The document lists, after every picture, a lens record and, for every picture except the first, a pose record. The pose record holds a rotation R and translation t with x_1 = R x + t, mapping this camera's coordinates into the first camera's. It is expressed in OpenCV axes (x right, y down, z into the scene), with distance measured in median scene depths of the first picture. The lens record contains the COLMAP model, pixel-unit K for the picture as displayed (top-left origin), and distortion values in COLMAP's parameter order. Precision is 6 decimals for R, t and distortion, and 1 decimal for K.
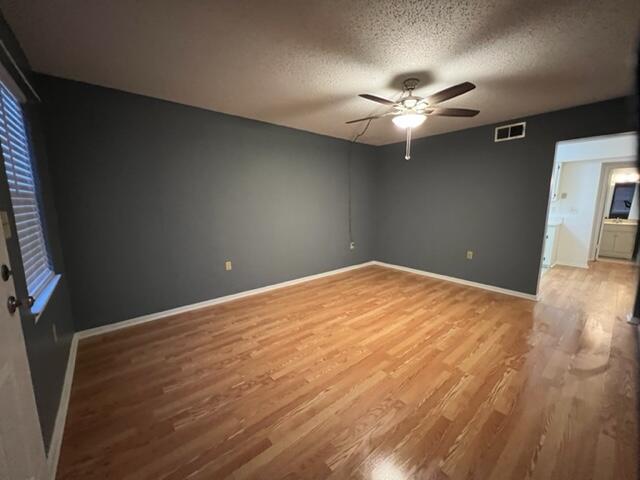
lens RADIAL K [[256.2, 0, 320.0], [0, 256.2, 240.0], [0, 0, 1]] dist [0.000007, 0.000184]
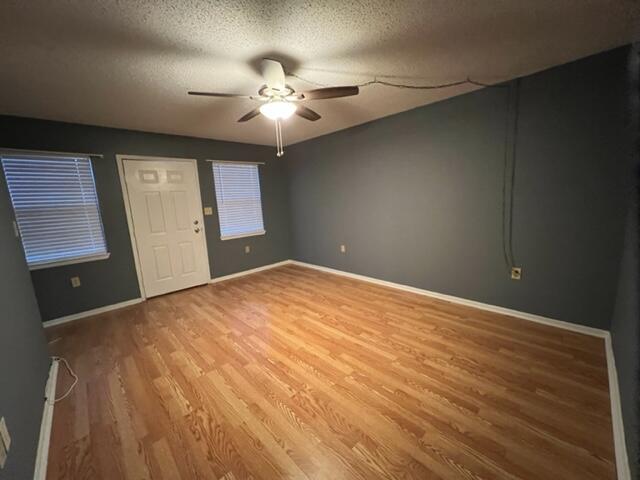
lens RADIAL K [[256.2, 0, 320.0], [0, 256.2, 240.0], [0, 0, 1]] dist [0.000007, 0.000184]
pose [[0.069055, 0.161769, -0.984410, 1.105067], [-0.102673, 0.982678, 0.154282, -0.158836], [0.992315, 0.090418, 0.084468, 0.952622]]
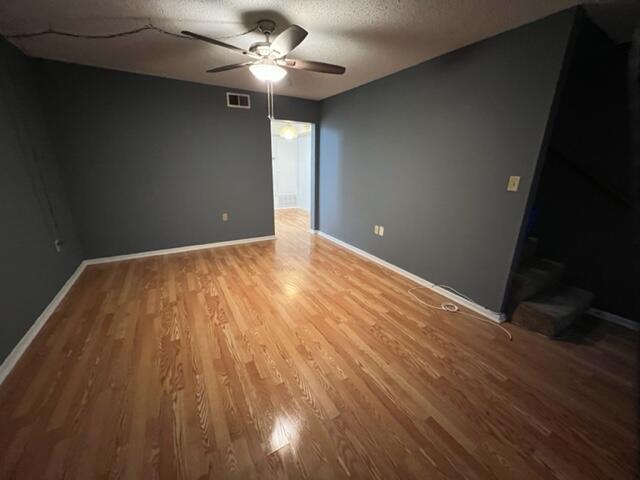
lens RADIAL K [[256.2, 0, 320.0], [0, 256.2, 240.0], [0, 0, 1]] dist [0.000007, 0.000184]
pose [[0.168625, -0.281839, 0.944527, -0.531002], [0.131547, 0.956112, 0.261811, -0.108380], [-0.976863, 0.080102, 0.198300, 0.601223]]
